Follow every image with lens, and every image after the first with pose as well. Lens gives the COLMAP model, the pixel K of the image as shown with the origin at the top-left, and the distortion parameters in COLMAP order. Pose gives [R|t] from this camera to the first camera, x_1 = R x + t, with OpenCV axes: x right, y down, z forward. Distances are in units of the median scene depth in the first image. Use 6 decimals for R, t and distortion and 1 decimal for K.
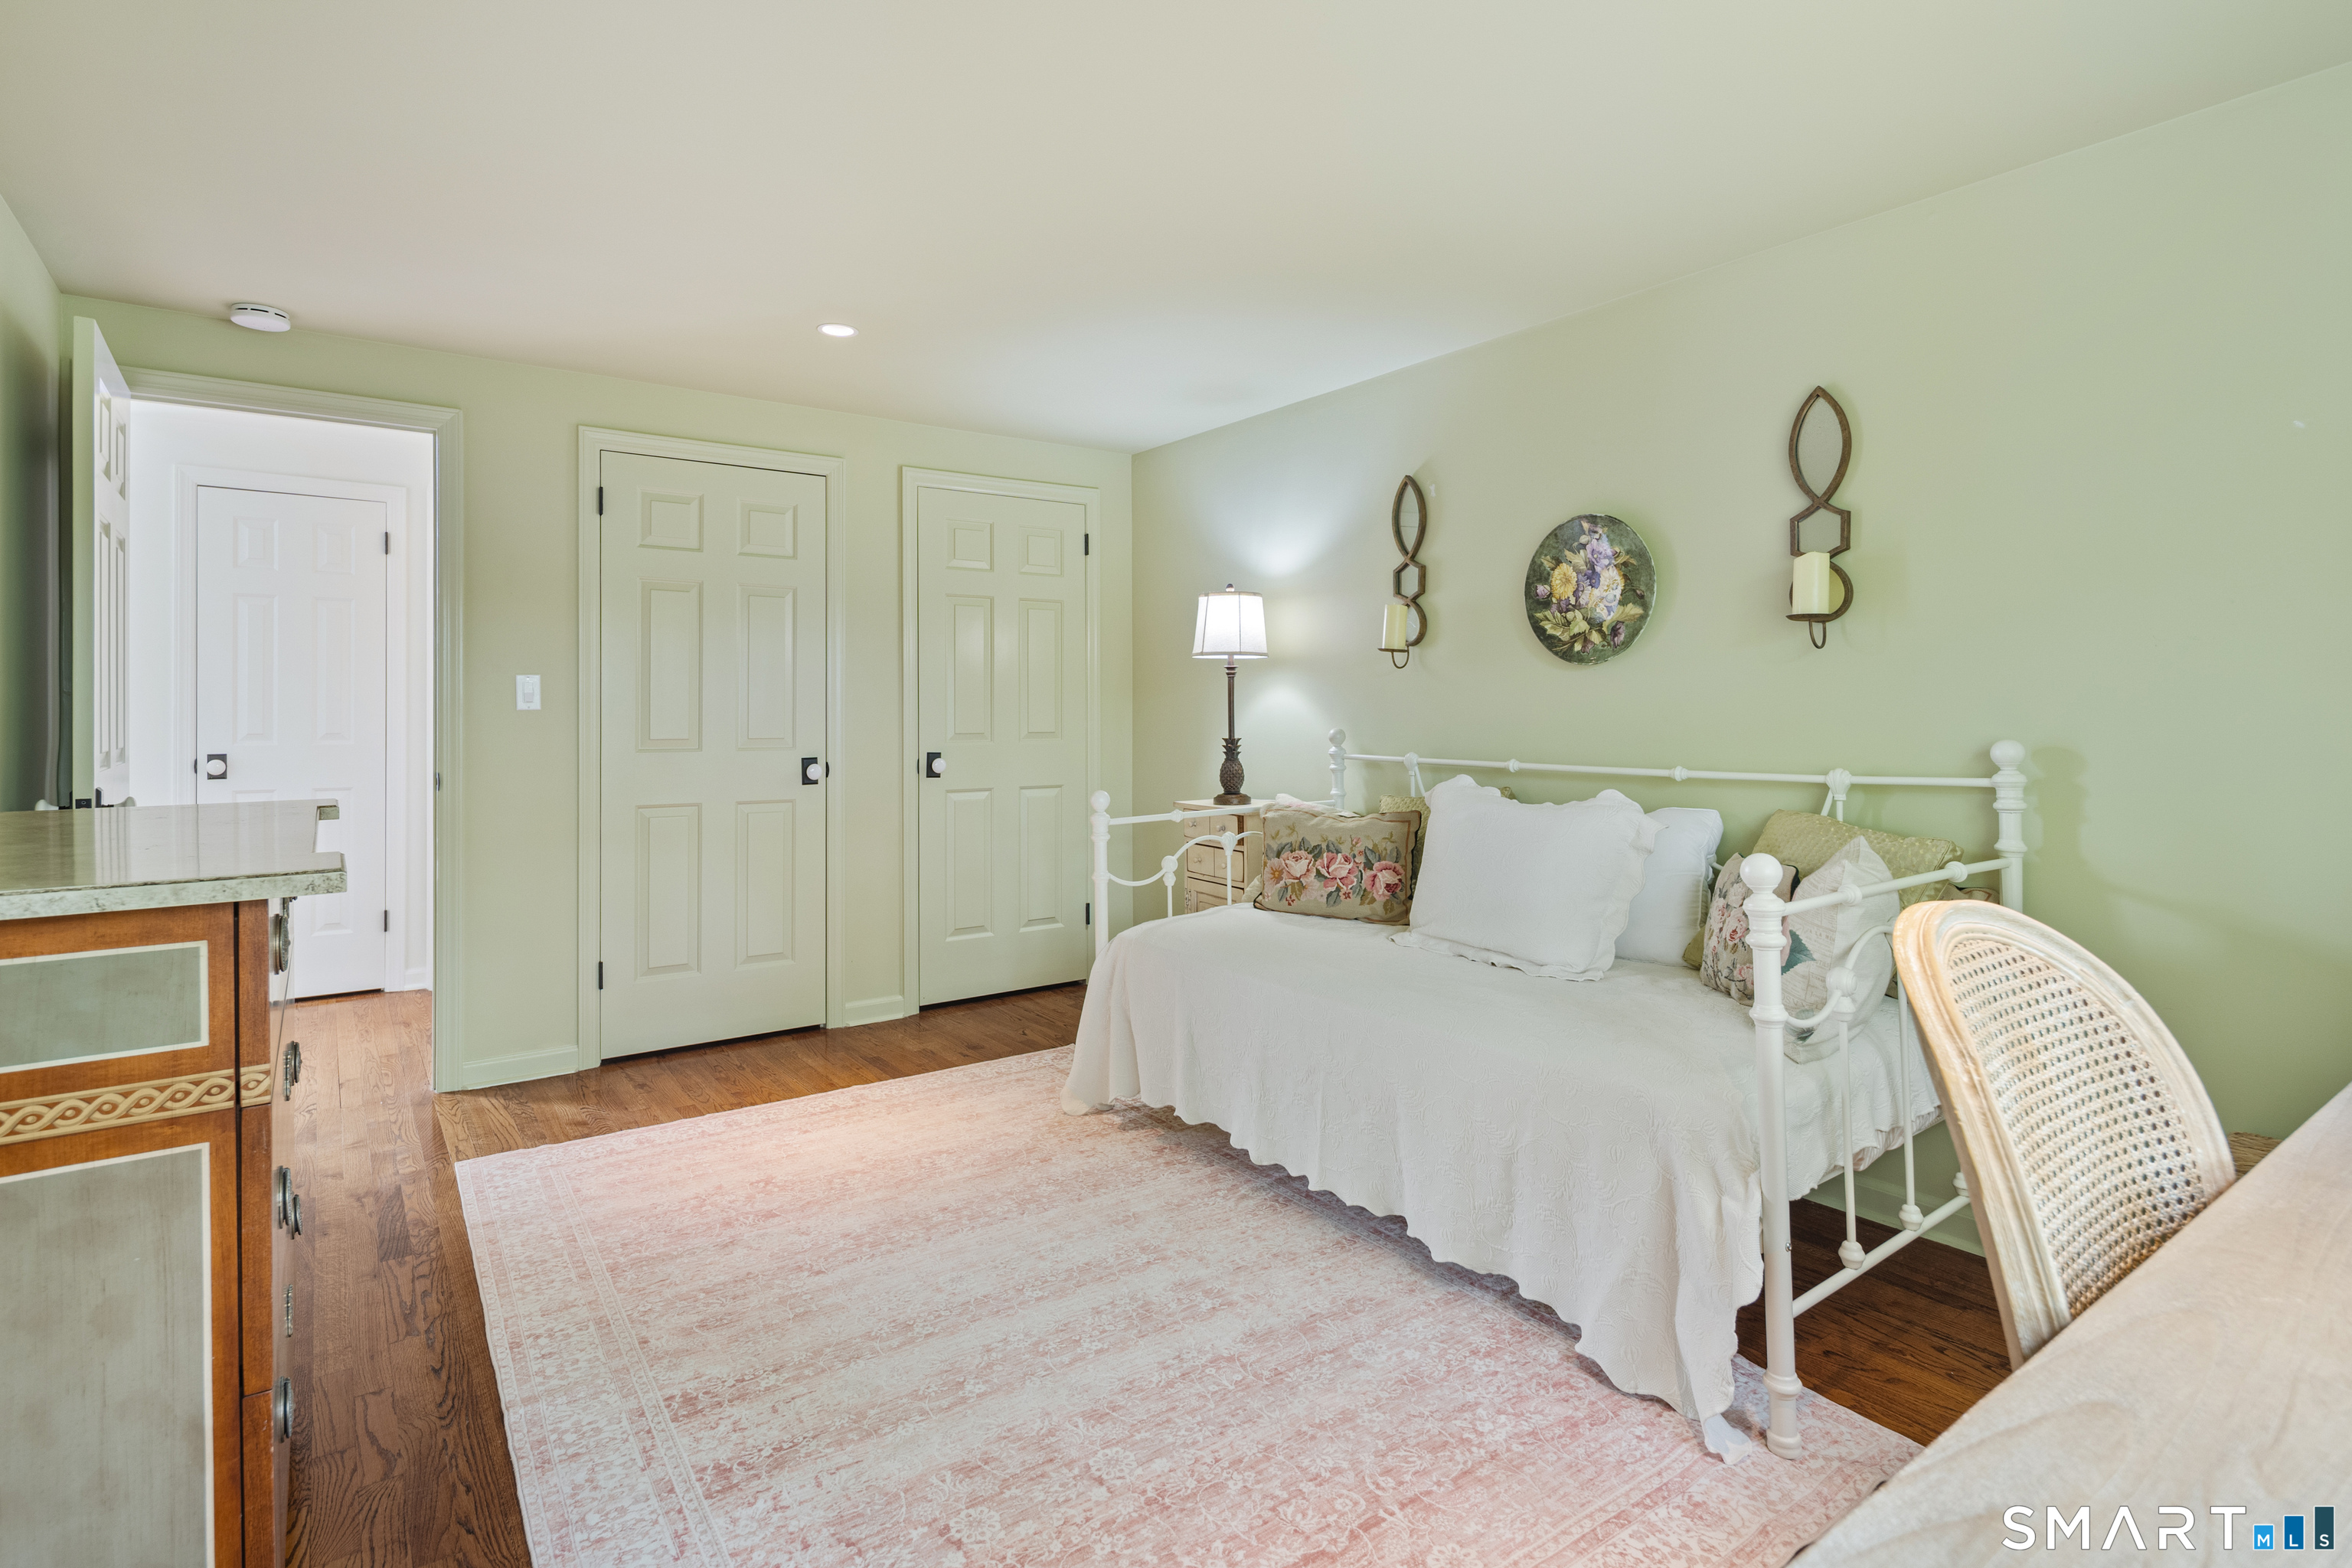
lens RADIAL K [[1166.4, 0, 1183.2], [0, 1166.4, 713.8], [0, 0, 1]] dist [0.002540, -0.003867]
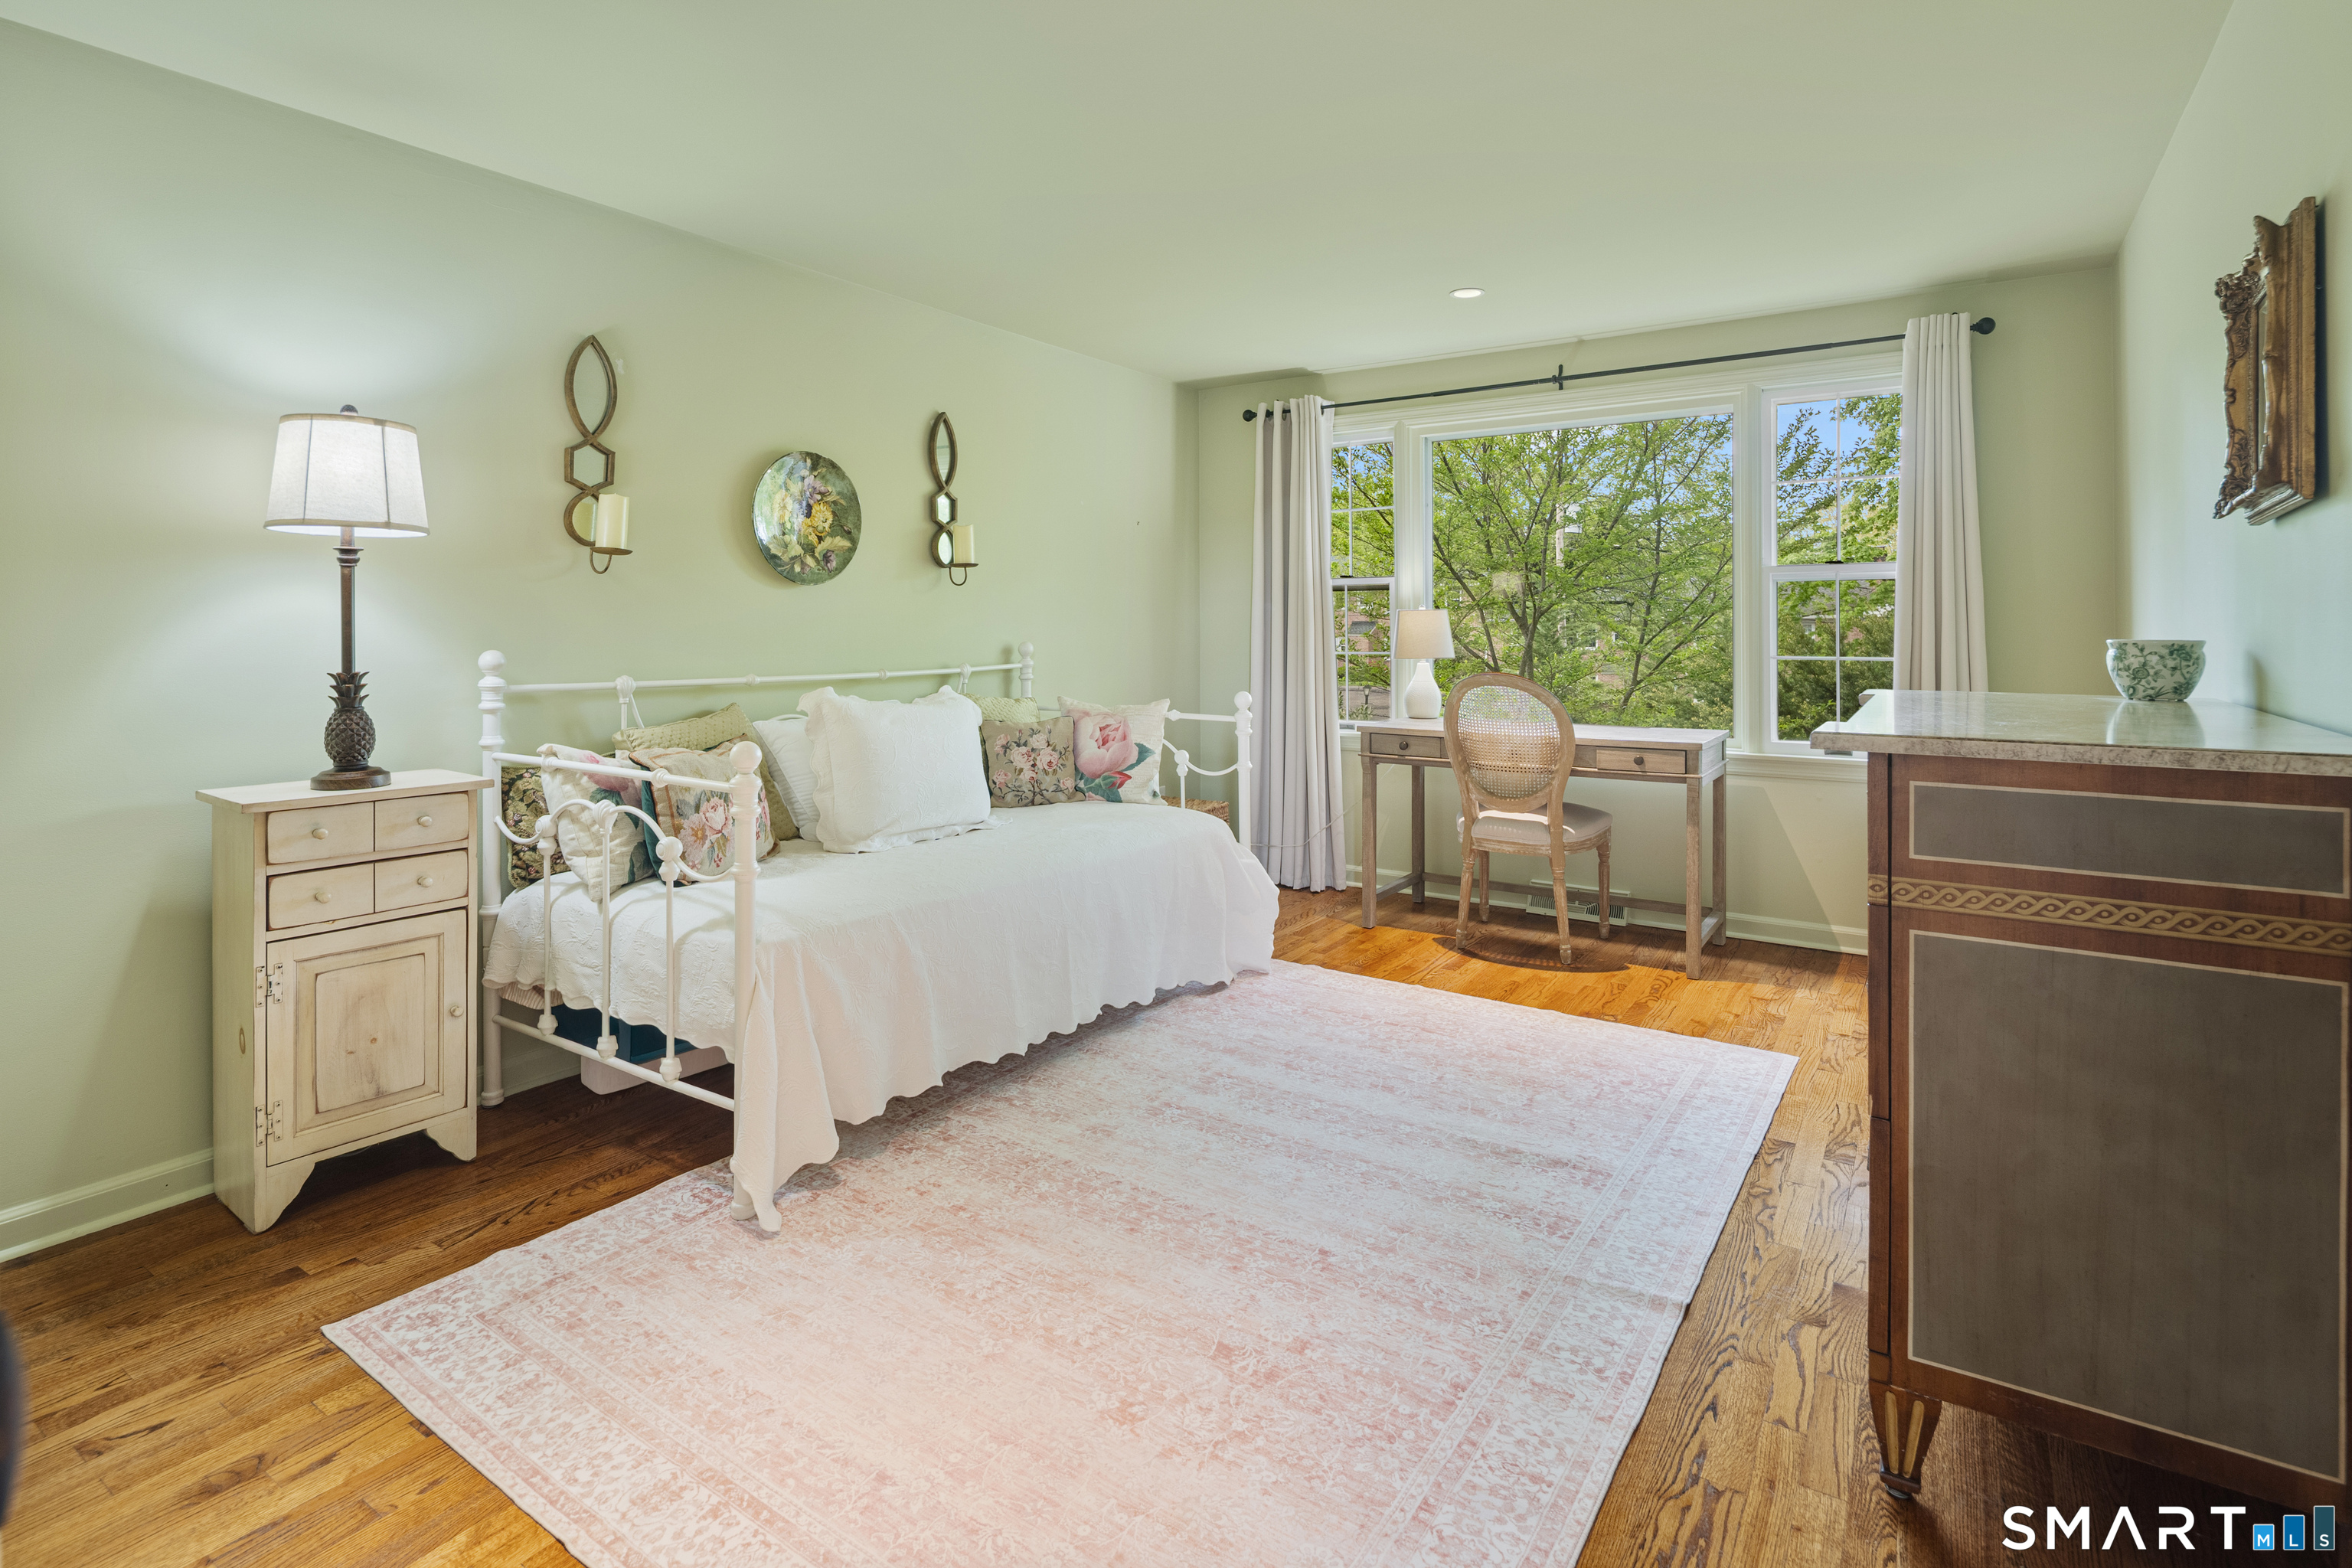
lens RADIAL K [[1164.9, 0, 1170.2], [0, 1164.9, 584.9], [0, 0, 1]] dist [0.012928, -0.006548]
pose [[-0.341927, 0.036988, 0.938998, -0.901917], [0.007486, 0.999301, -0.036638, 0.002513], [-0.939697, -0.005498, -0.341965, 1.134209]]
